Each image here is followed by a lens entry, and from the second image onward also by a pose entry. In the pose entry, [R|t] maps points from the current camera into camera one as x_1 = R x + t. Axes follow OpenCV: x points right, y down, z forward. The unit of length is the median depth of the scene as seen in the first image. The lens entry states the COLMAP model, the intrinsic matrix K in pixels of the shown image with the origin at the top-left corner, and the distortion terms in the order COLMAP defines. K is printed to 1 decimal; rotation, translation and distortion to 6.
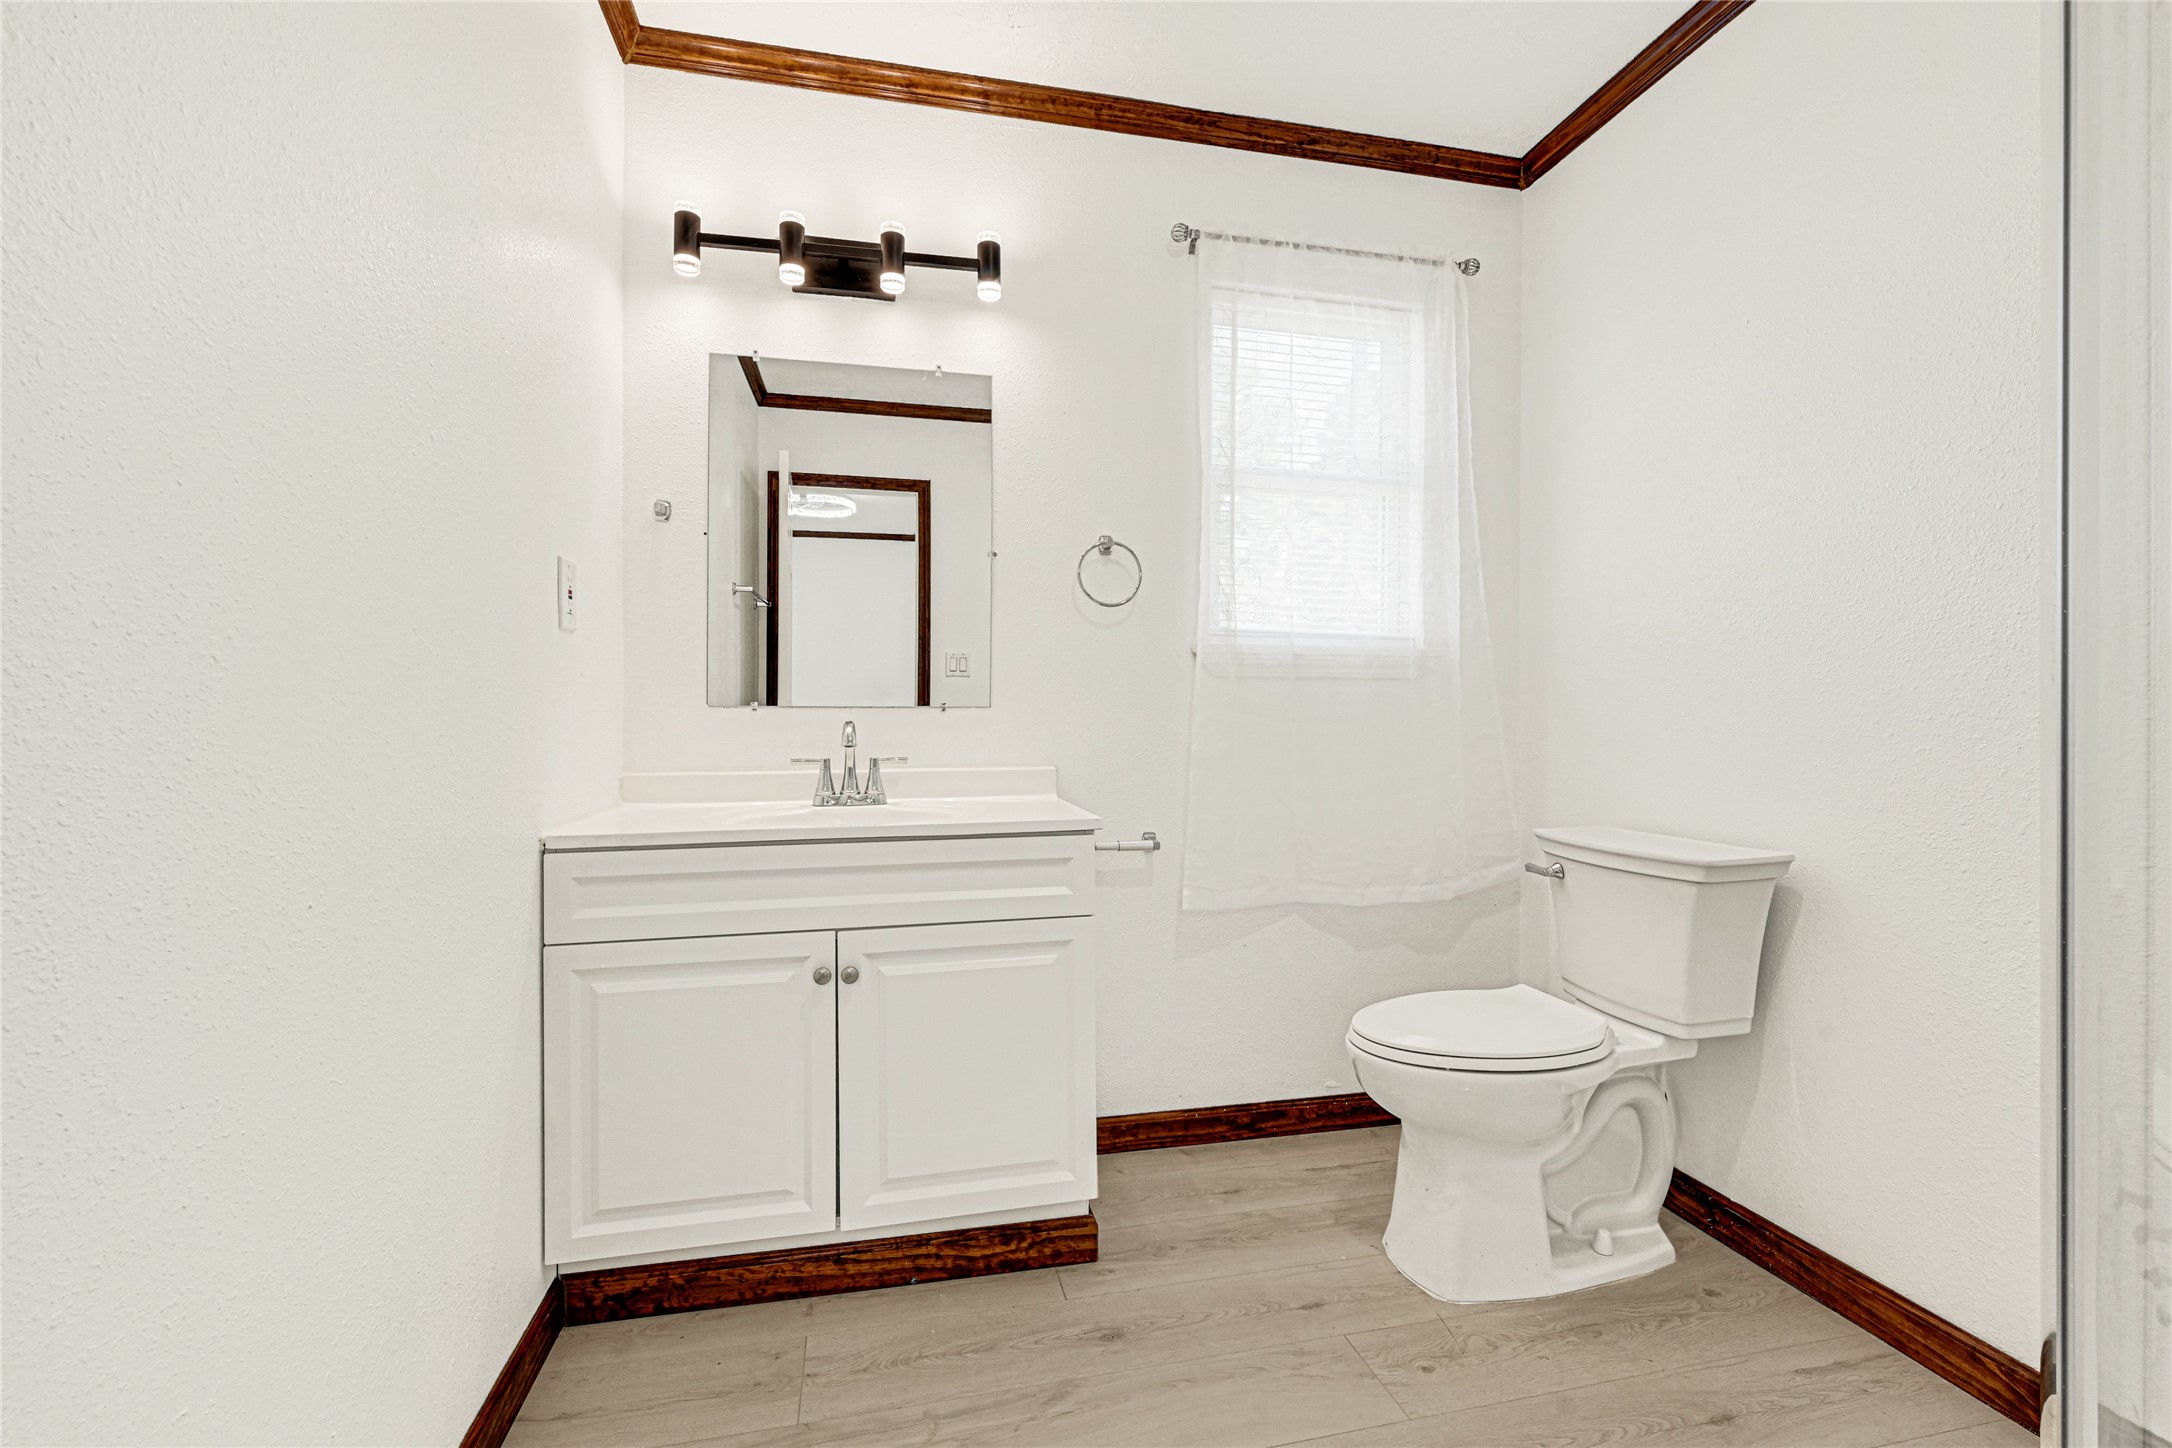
lens RADIAL K [[896.8, 0, 1084.7], [0, 896.8, 715.7], [0, 0, 1]] dist [0.000308, 0.000067]
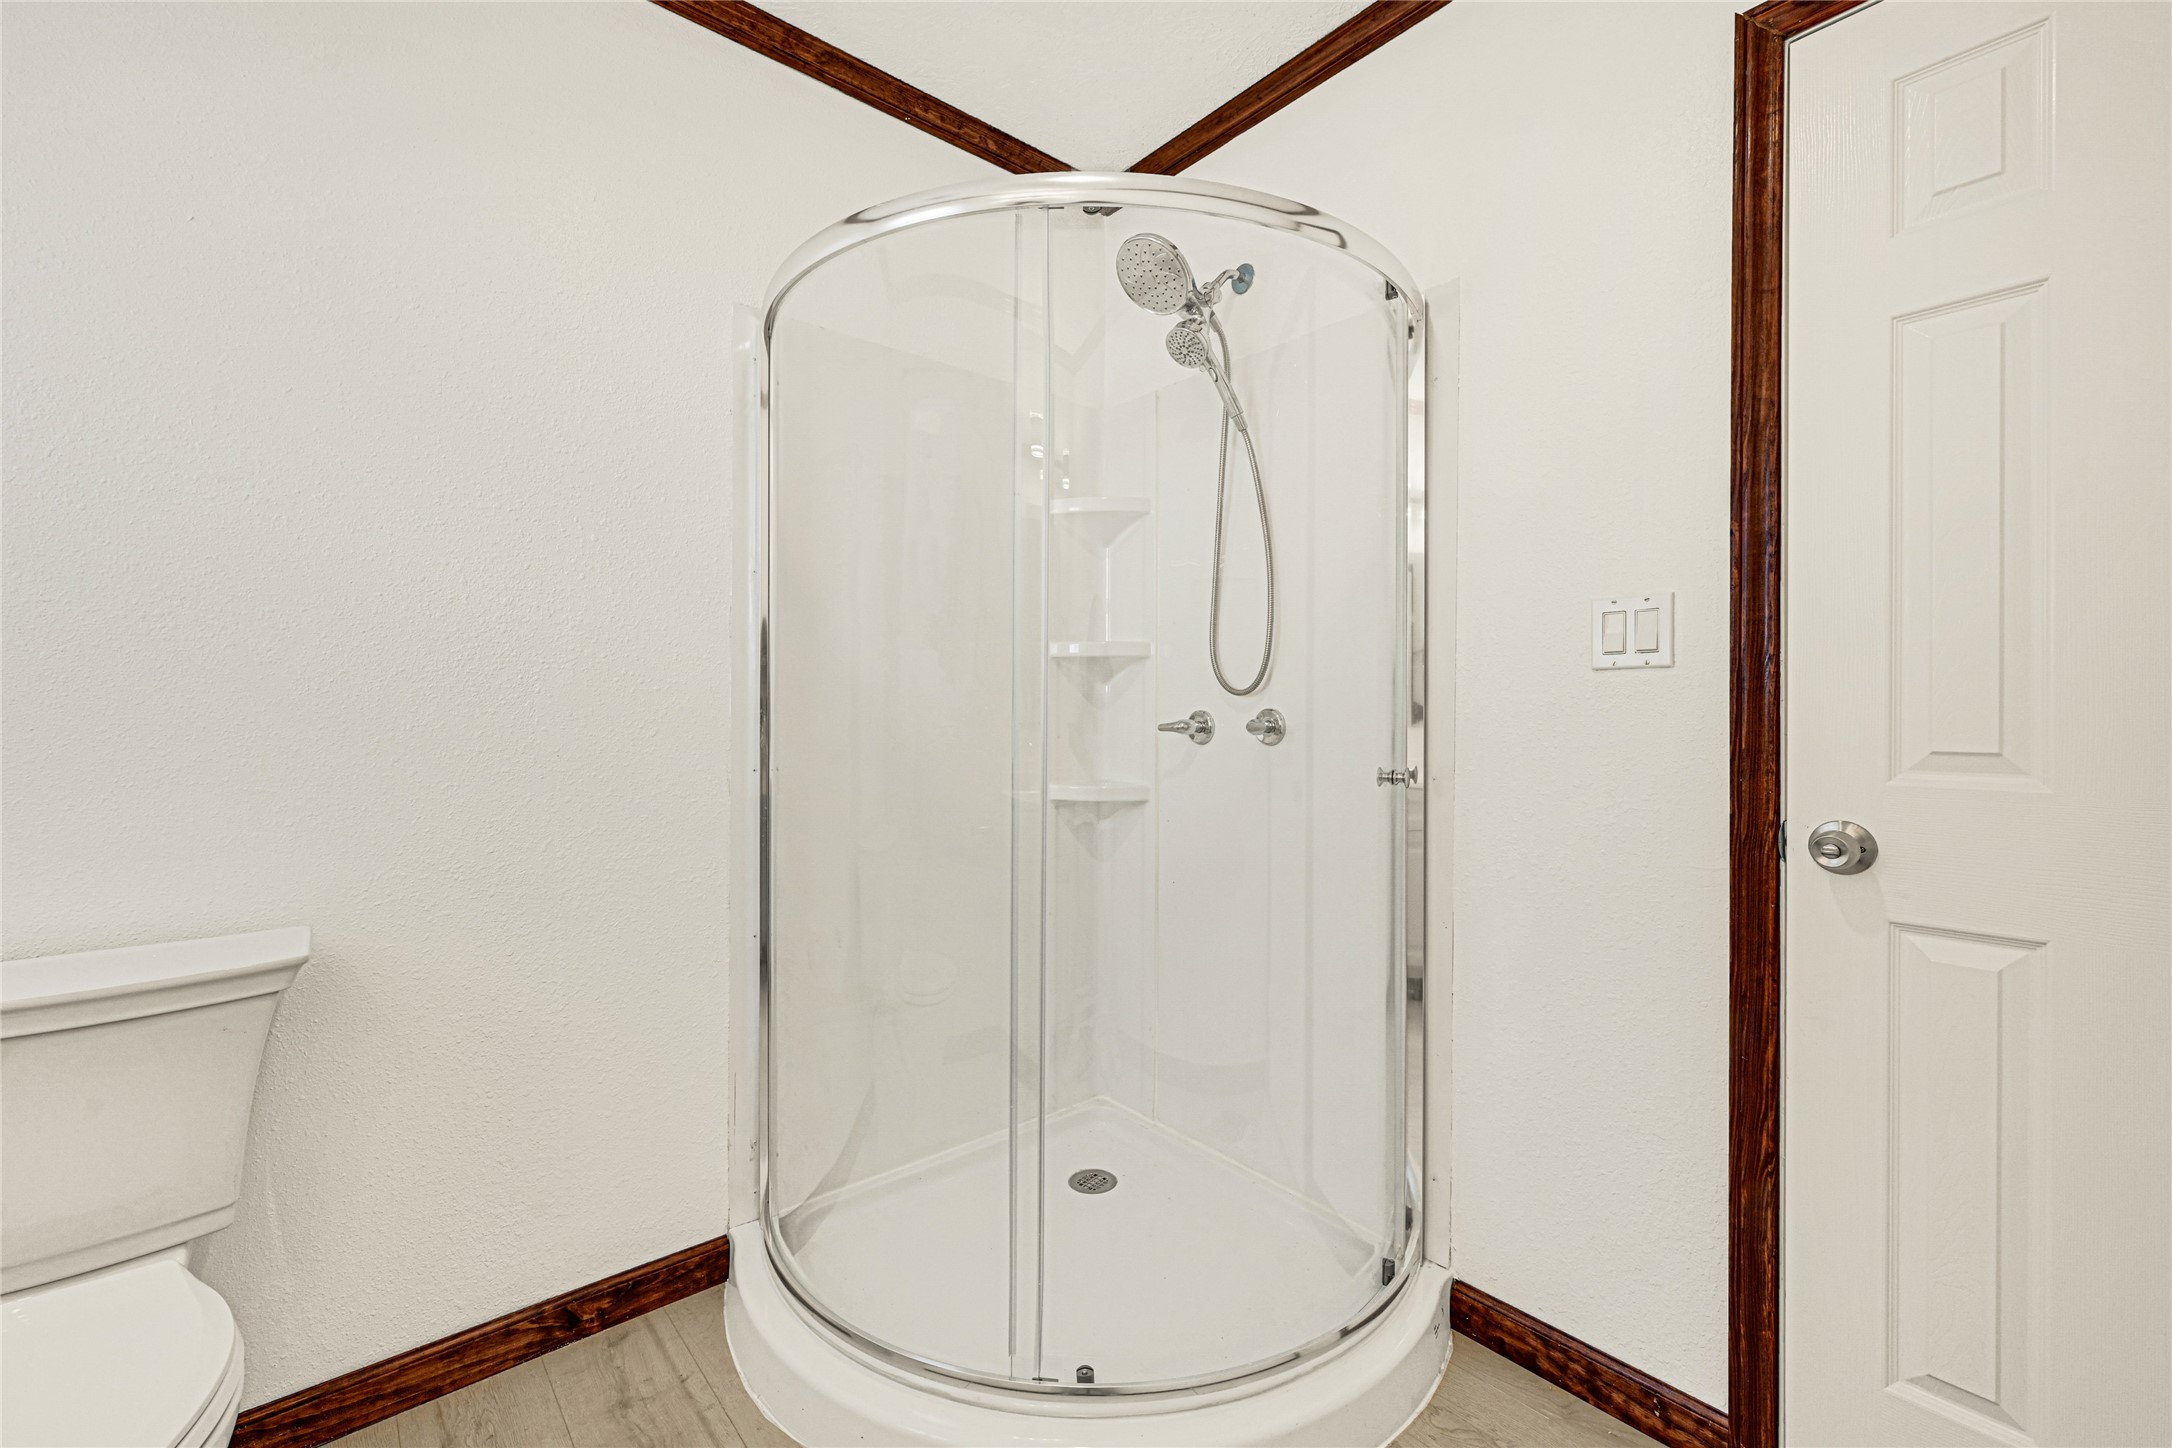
lens RADIAL K [[896.8, 0, 1085.8], [0, 896.8, 726.5], [0, 0, 1]] dist [0.000308, 0.000067]
pose [[-0.468676, -0.010556, 0.883307, -0.283826], [-0.002635, 0.999941, 0.010552, -0.040370], [-0.883366, 0.002618, -0.468676, 0.822767]]
